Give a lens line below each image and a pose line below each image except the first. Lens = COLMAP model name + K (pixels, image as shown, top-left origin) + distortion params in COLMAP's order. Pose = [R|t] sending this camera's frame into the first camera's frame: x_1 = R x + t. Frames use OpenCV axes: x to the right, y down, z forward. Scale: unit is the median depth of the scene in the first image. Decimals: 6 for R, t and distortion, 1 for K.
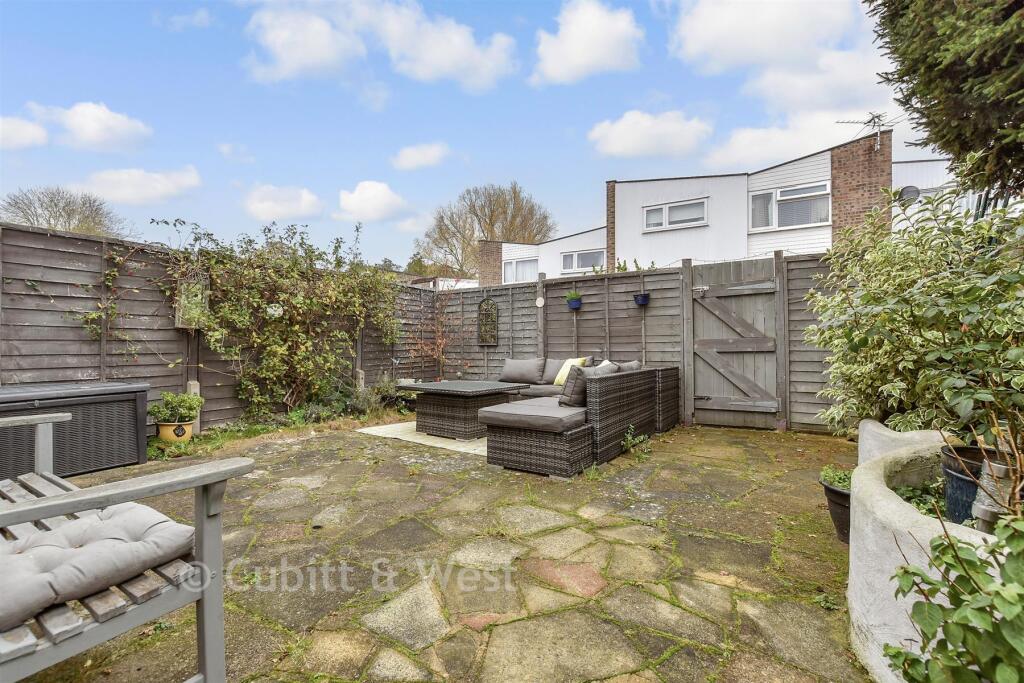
lens RADIAL K [[451.6, 0, 512.0], [0, 451.6, 341.5], [0, 0, 1]] dist [-0.000282, 0.000123]
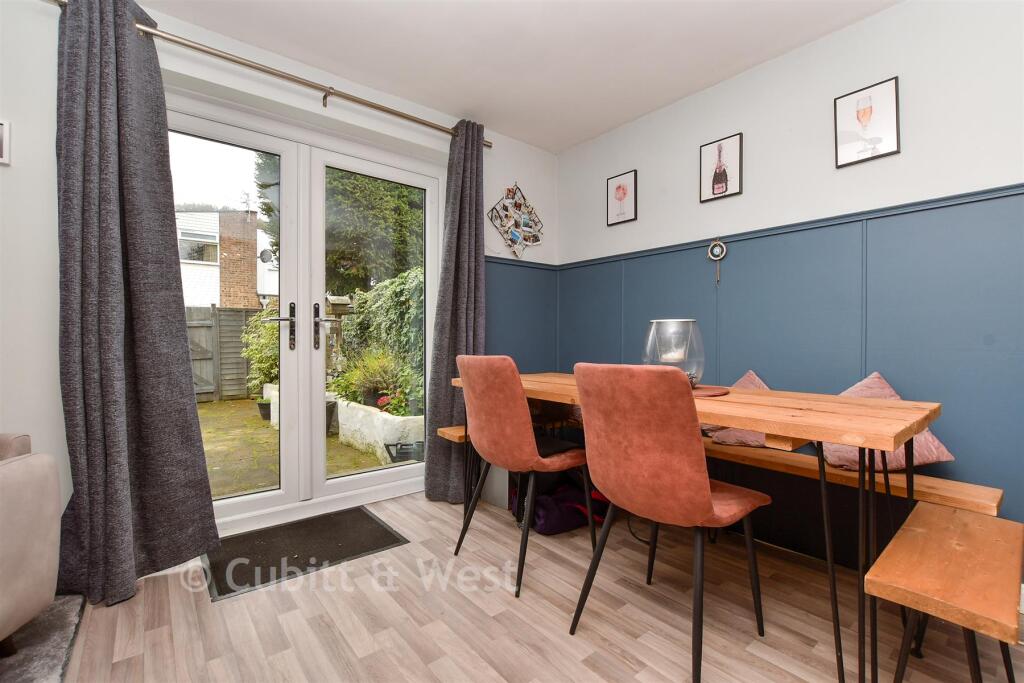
lens RADIAL K [[451.6, 0, 512.0], [0, 451.6, 341.5], [0, 0, 1]] dist [-0.000282, 0.000123]
pose [[0.328777, -0.001955, 0.944405, -0.744281], [0.003222, 0.999994, 0.000949, -0.045262], [-0.944402, 0.002731, 0.328782, -0.746583]]
